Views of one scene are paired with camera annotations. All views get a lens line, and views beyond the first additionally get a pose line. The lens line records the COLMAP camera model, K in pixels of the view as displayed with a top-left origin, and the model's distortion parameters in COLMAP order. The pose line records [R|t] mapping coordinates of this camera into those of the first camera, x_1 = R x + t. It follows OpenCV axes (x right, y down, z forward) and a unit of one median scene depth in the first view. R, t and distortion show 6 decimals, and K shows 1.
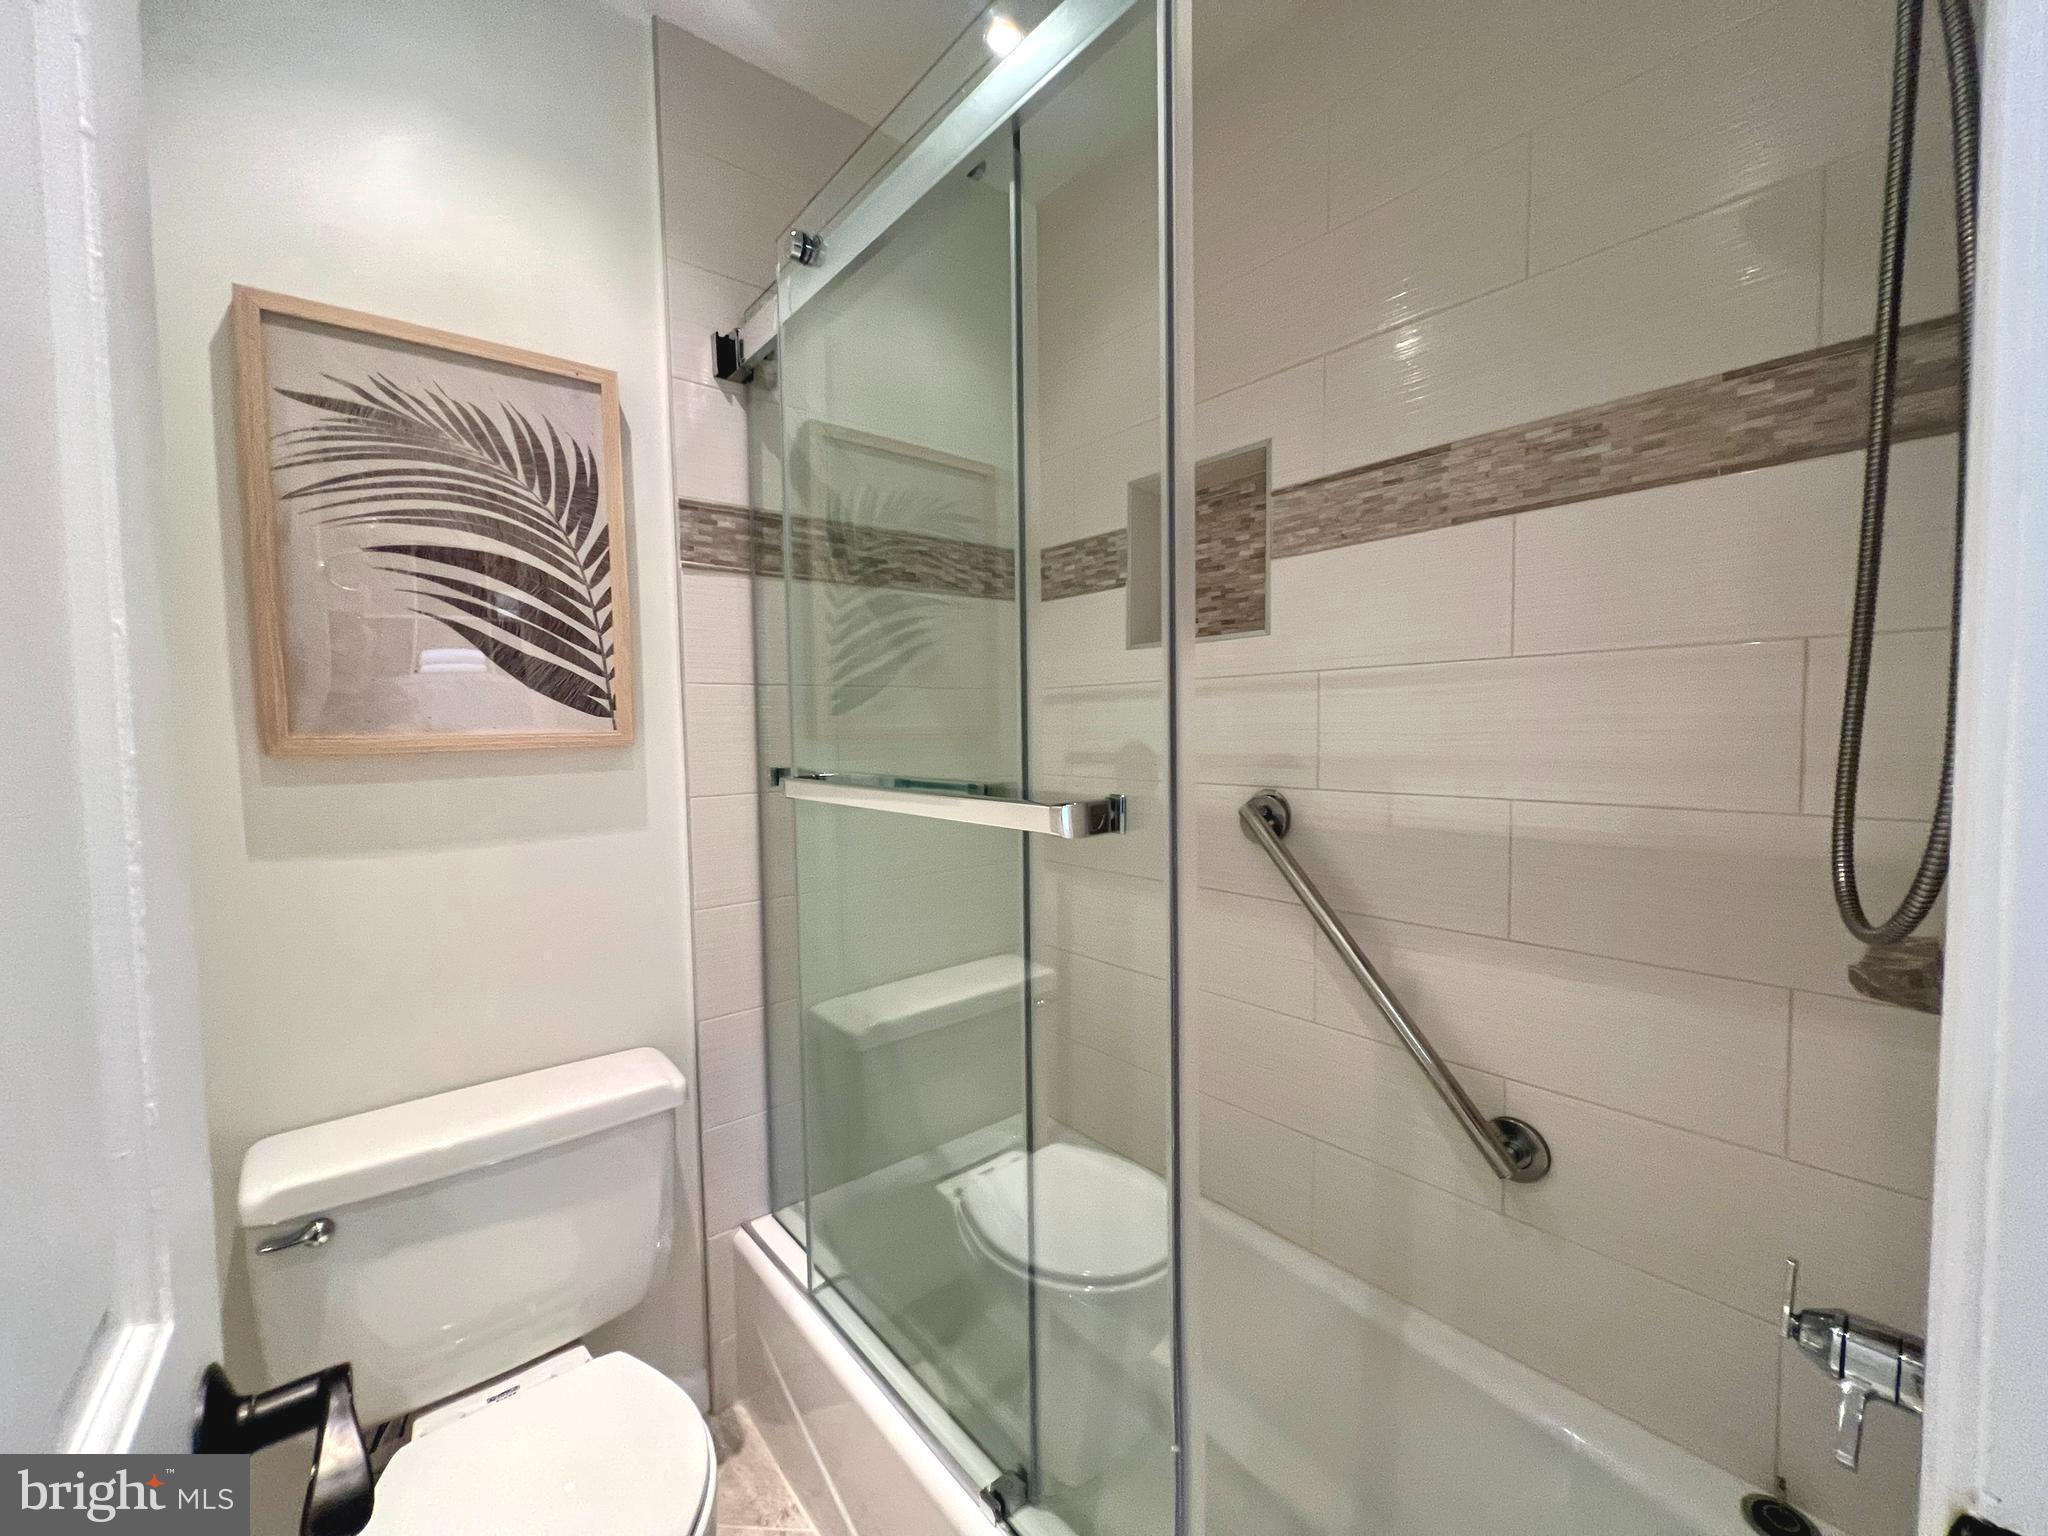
lens RADIAL K [[825.3, 0, 1025.4], [0, 825.3, 771.2], [0, 0, 1]] dist [0.001202, 0.001030]
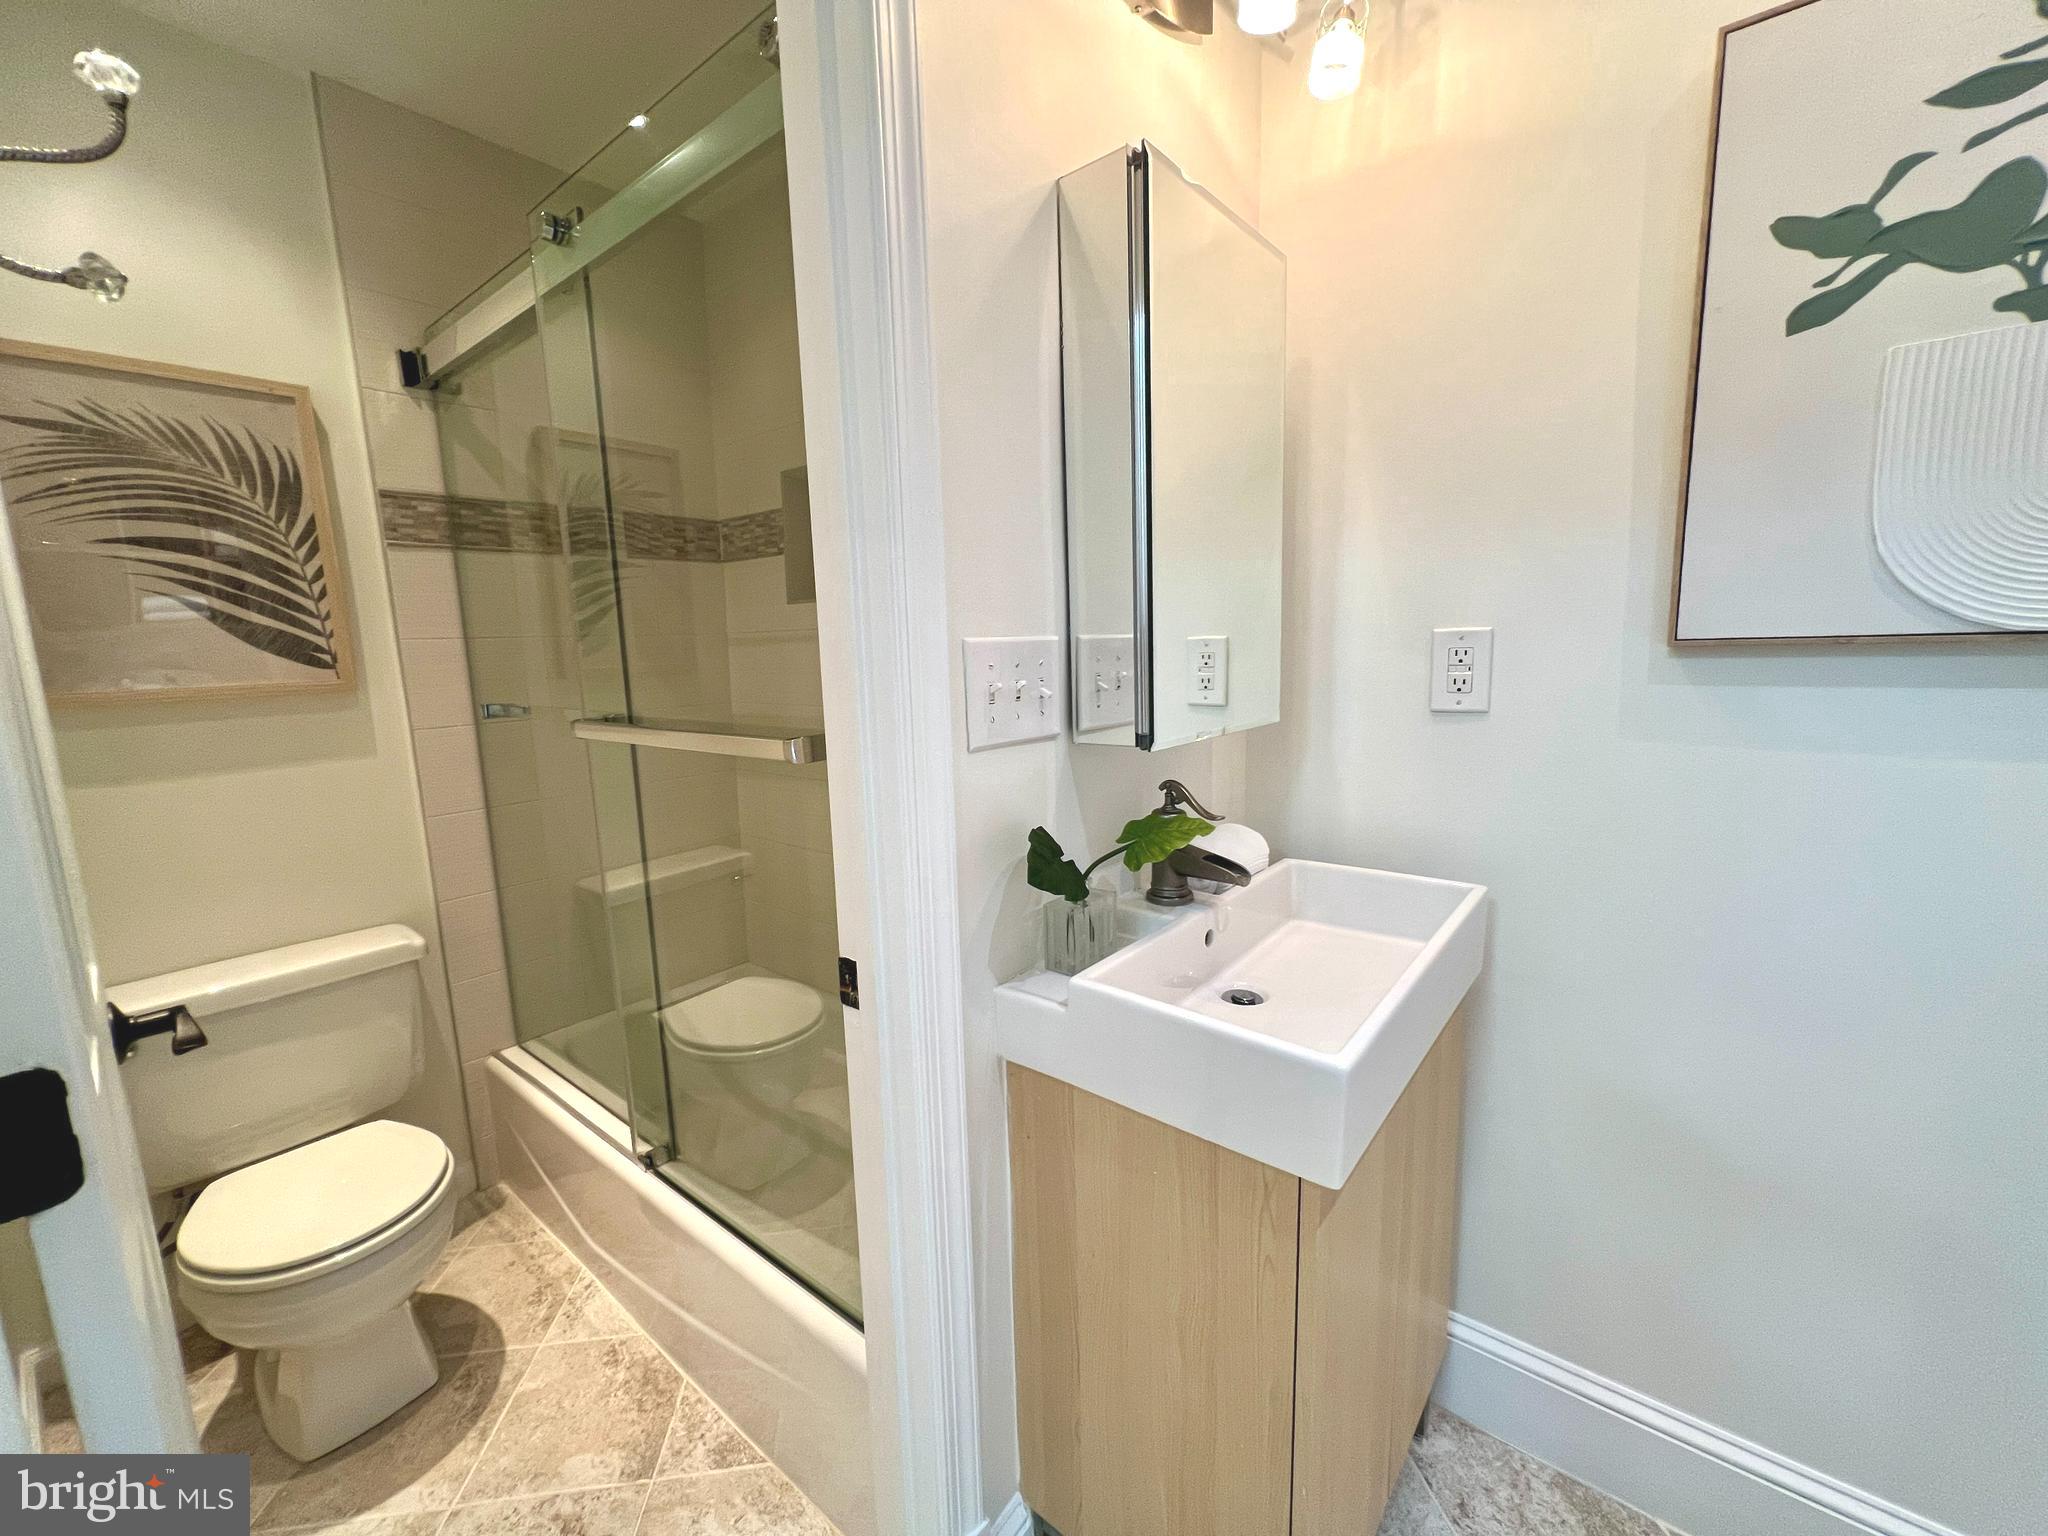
lens RADIAL K [[825.3, 0, 1024.0], [0, 825.3, 768.6], [0, 0, 1]] dist [0.001202, 0.001030]
pose [[0.981910, -0.042514, 0.184513, 0.299930], [0.024518, 0.994811, 0.098744, -0.012112], [-0.187753, -0.092434, 0.977857, -0.457643]]
